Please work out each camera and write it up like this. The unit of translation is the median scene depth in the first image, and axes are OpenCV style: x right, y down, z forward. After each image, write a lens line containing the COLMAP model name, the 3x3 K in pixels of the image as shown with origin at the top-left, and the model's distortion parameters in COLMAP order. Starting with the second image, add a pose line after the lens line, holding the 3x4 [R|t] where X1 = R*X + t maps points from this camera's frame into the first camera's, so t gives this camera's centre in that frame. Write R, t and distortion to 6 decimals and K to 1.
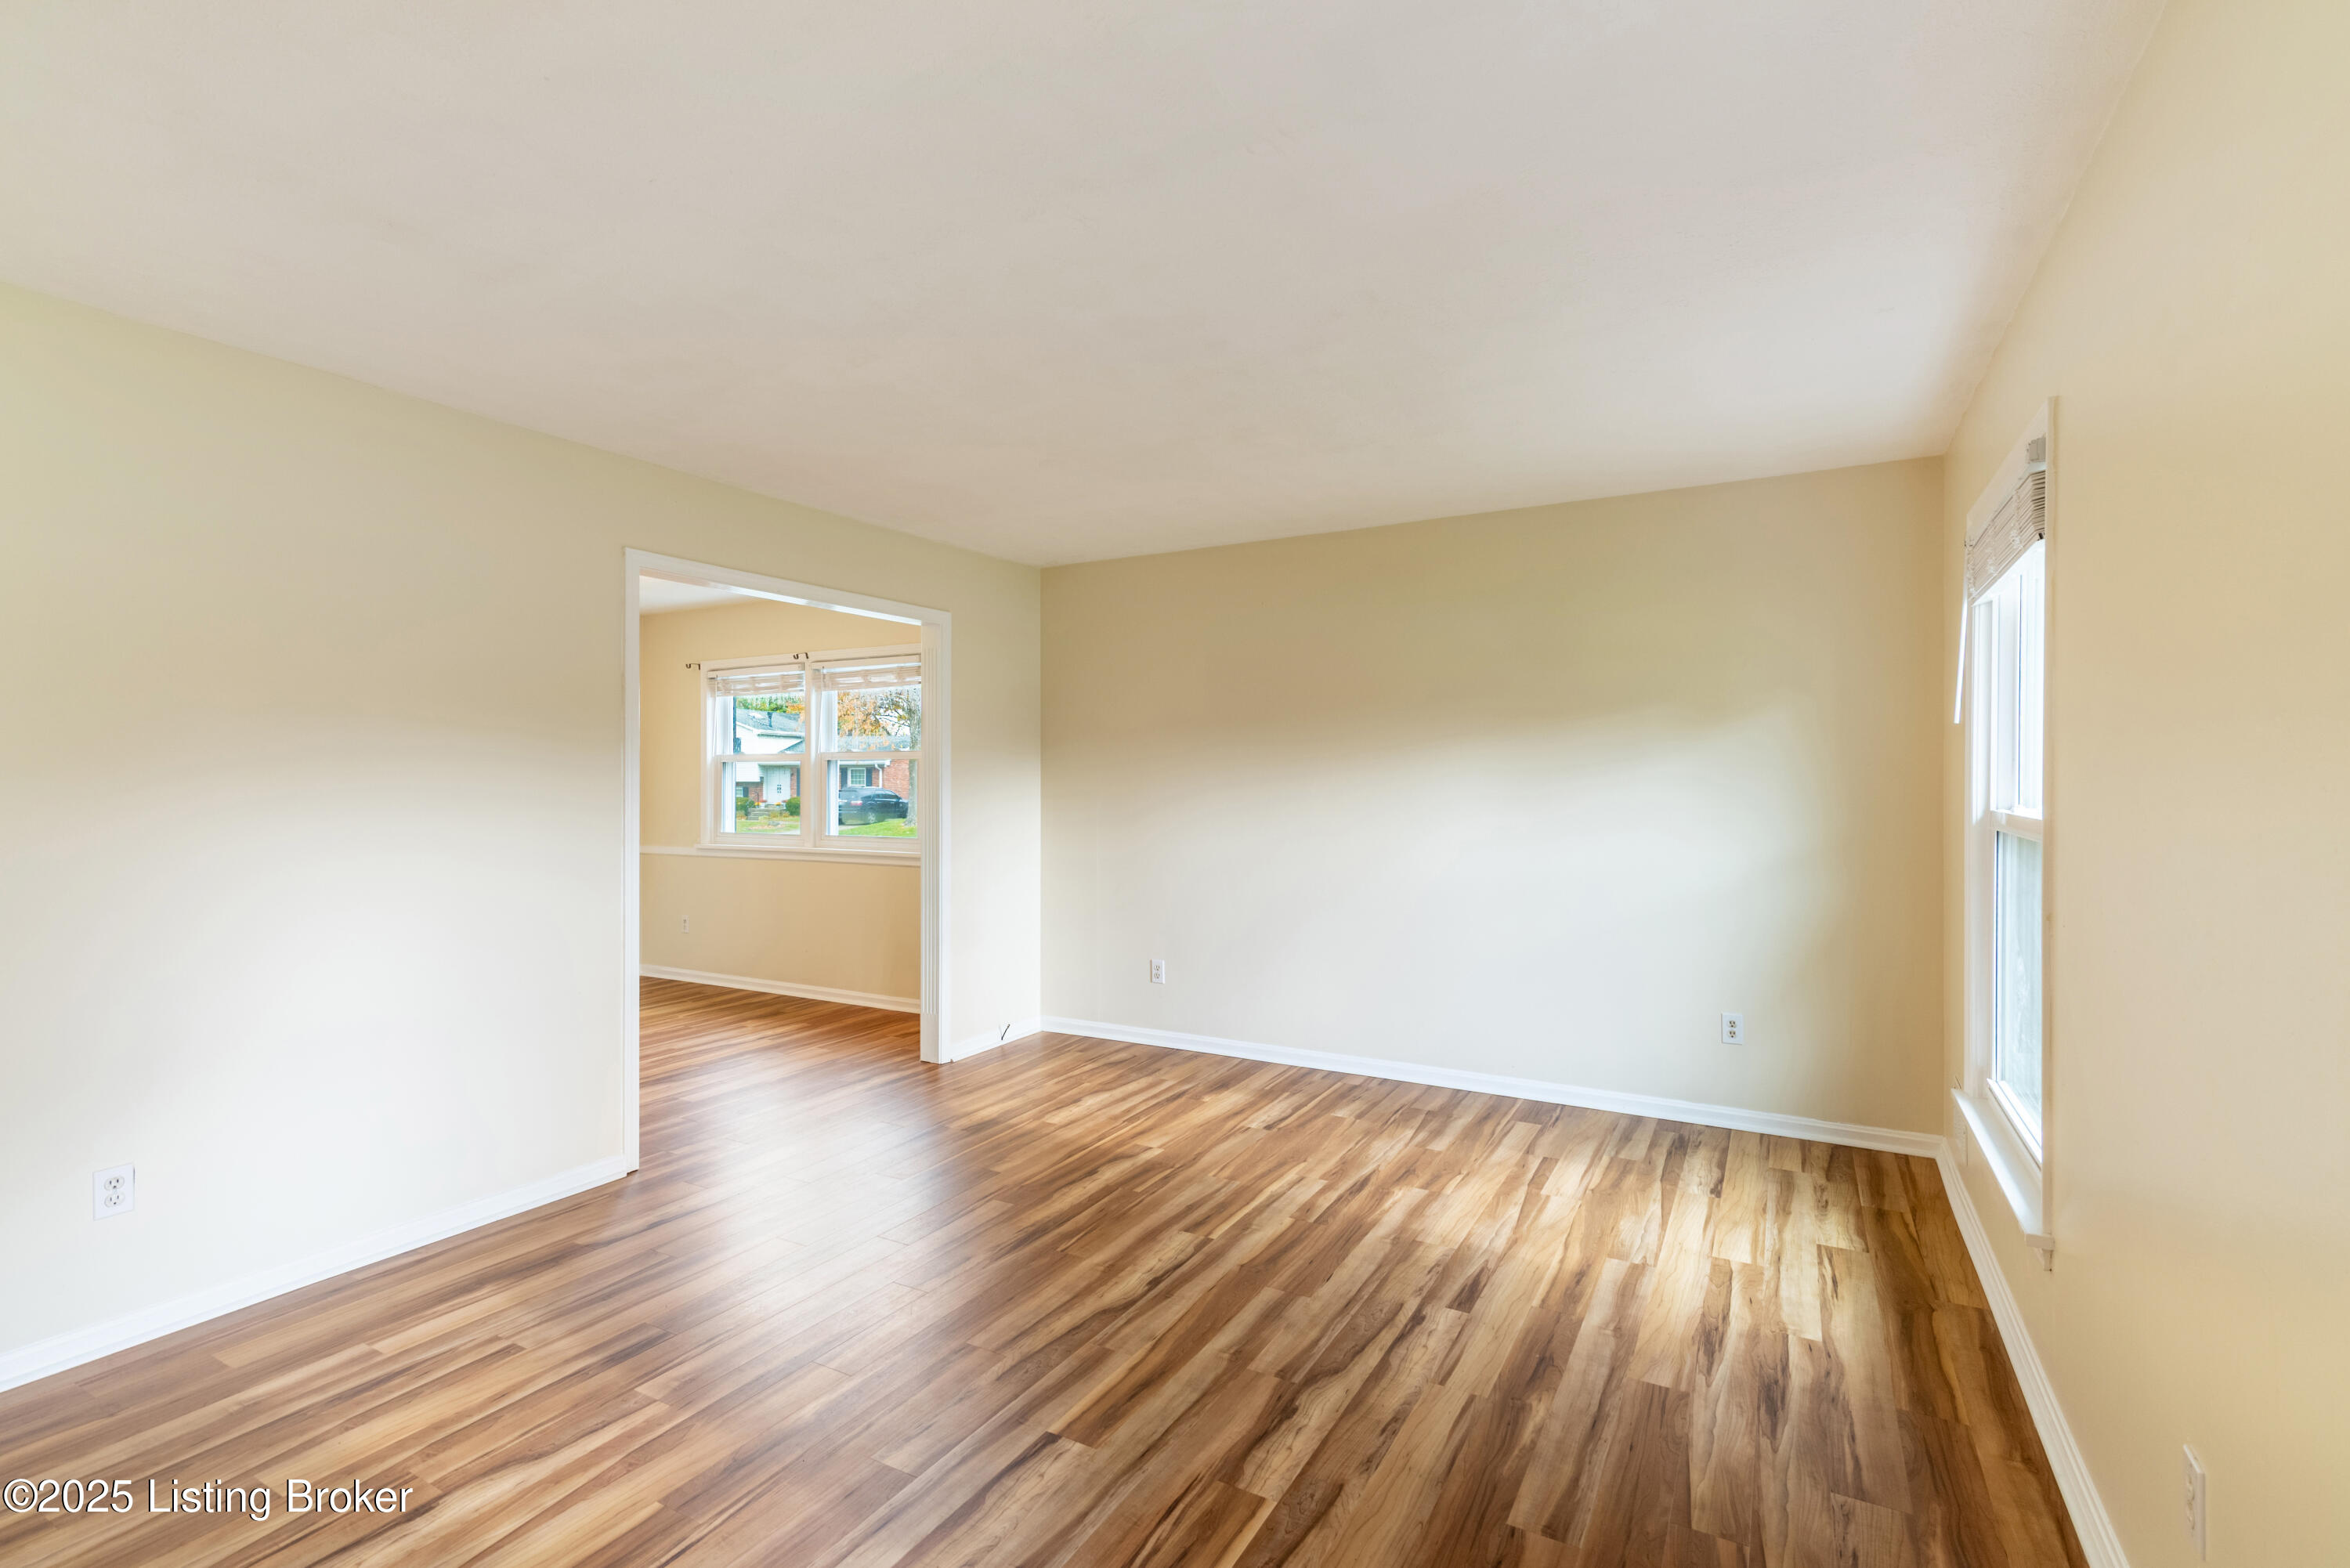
lens RADIAL K [[1065.7, 0, 1041.3], [0, 1065.7, 778.6], [0, 0, 1]] dist [0.007520, -0.000125]
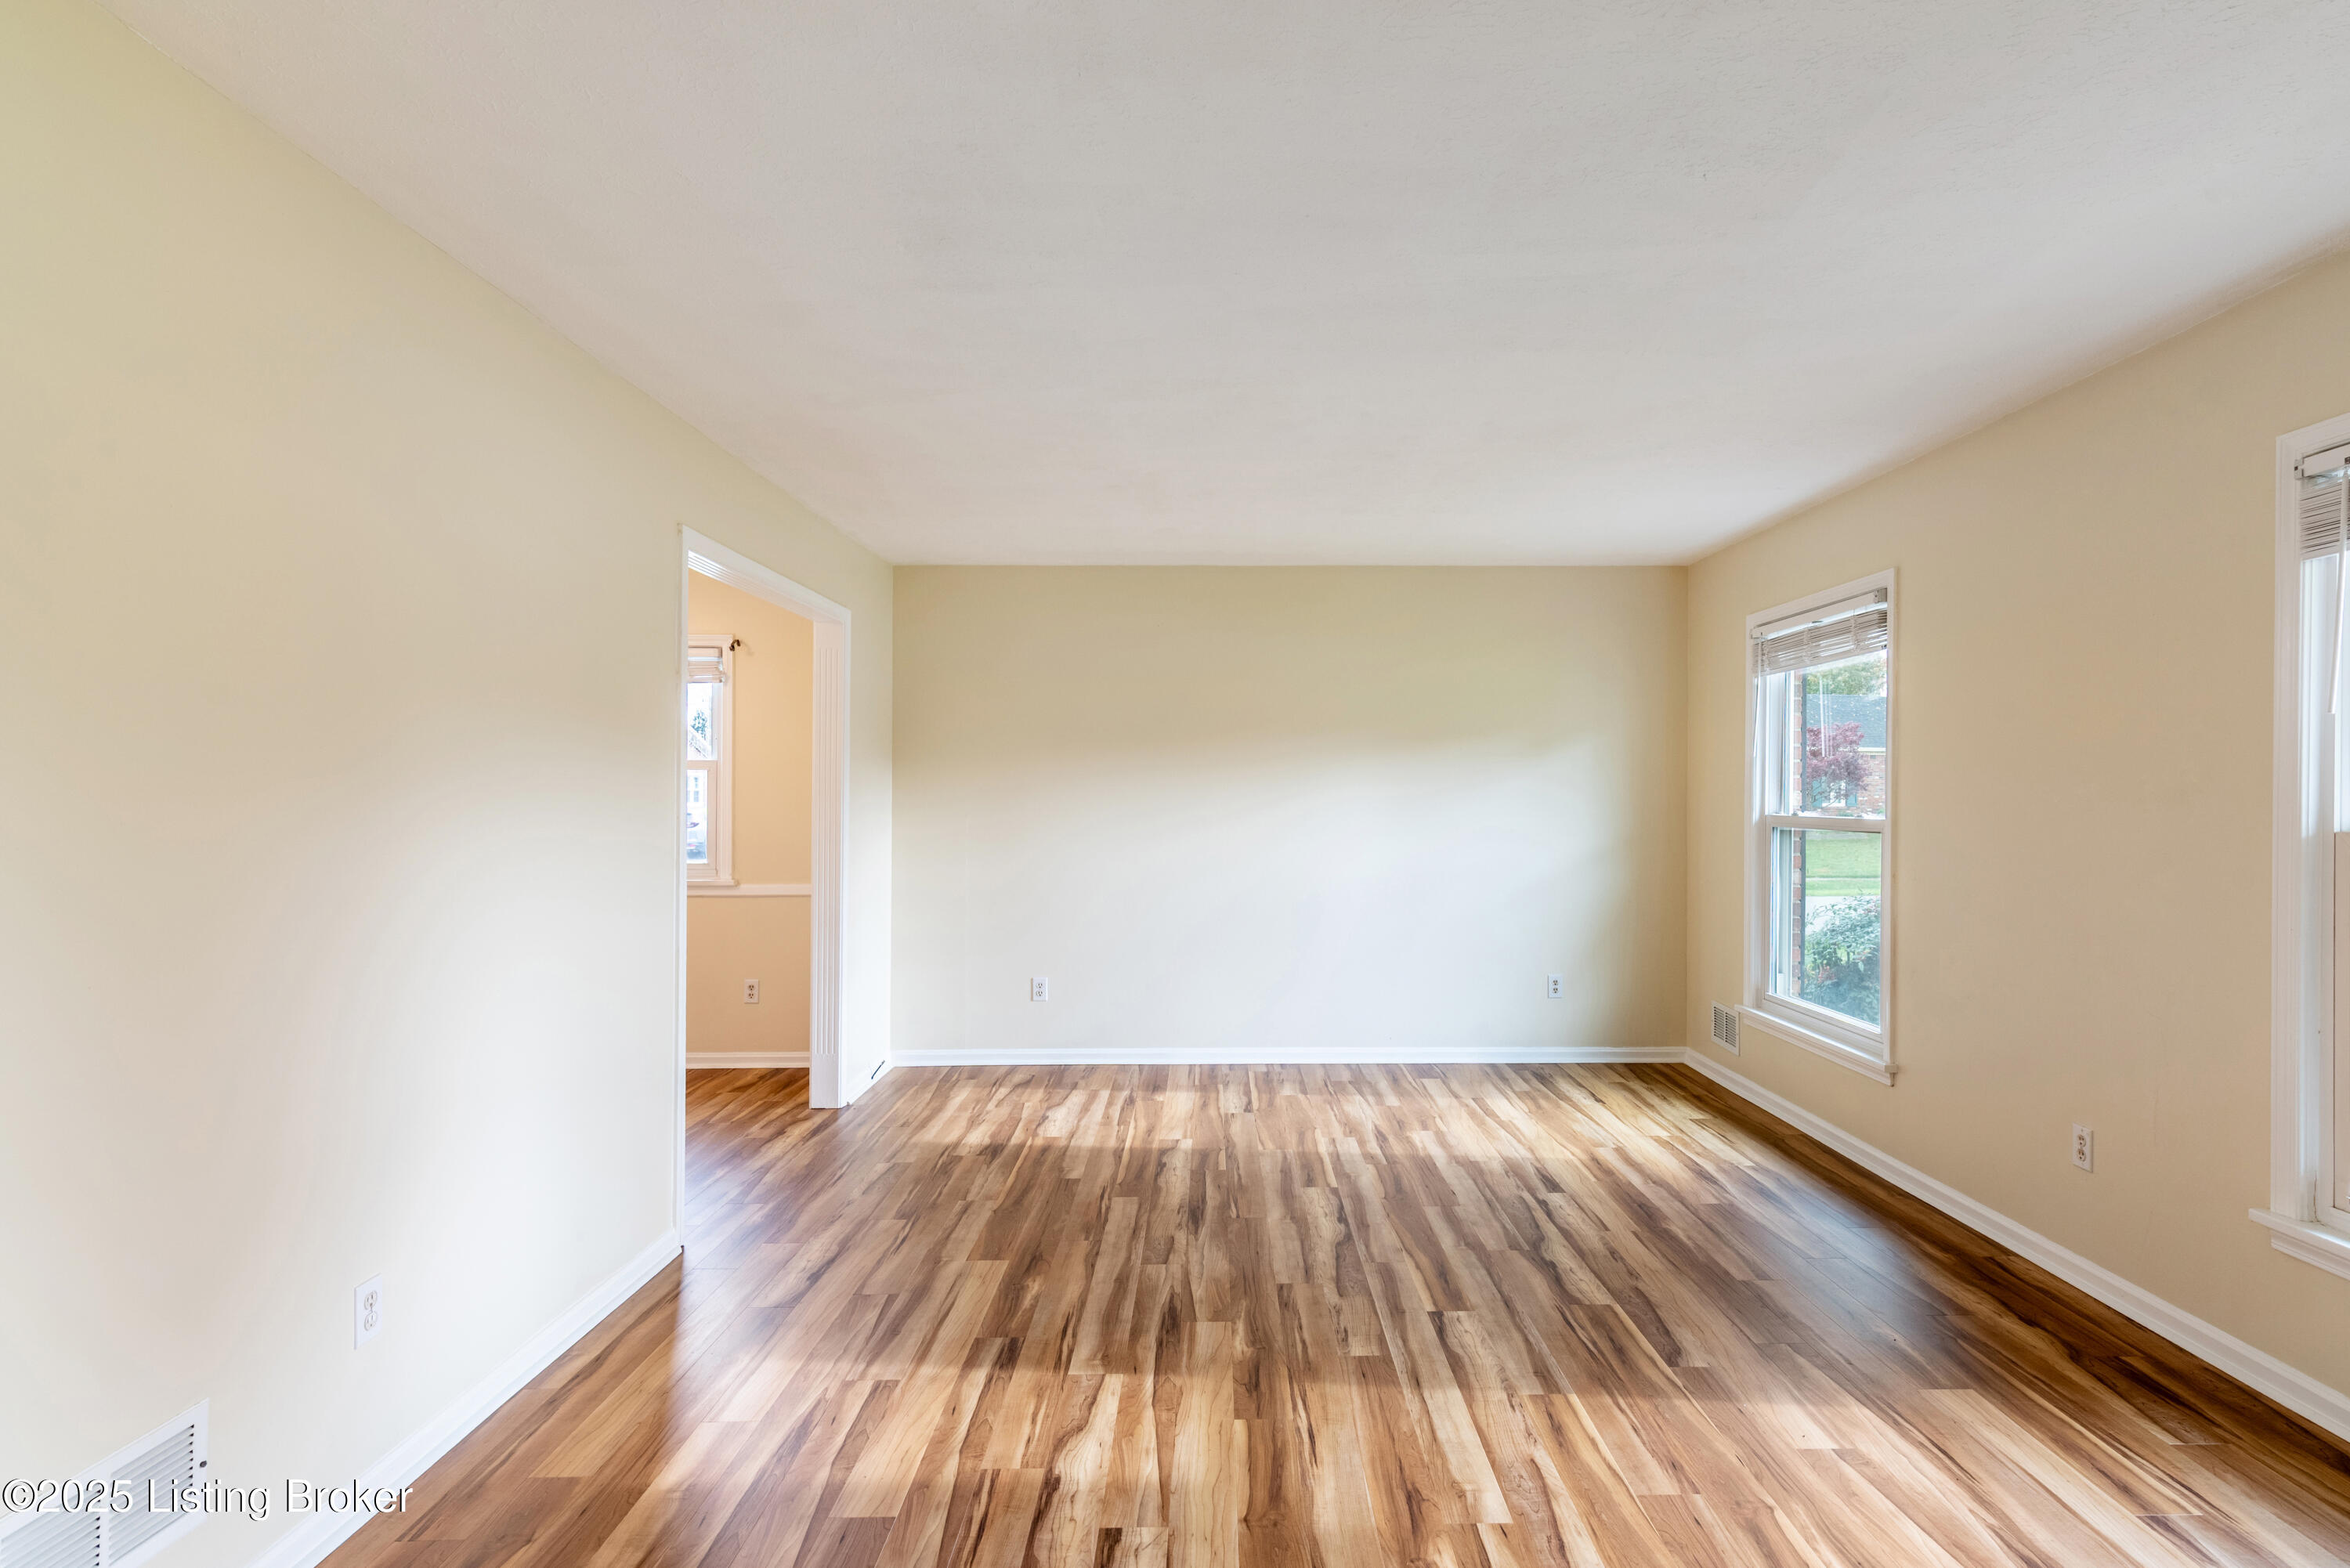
lens RADIAL K [[1161.9, 0, 1237.4], [0, 1161.9, 789.0], [0, 0, 1]] dist [0.005754, 0.000718]
pose [[0.868971, 0.002894, 0.494855, -0.490695], [-0.000316, 0.999986, -0.005293, 0.002956], [-0.494863, 0.004443, 0.868960, -0.044301]]
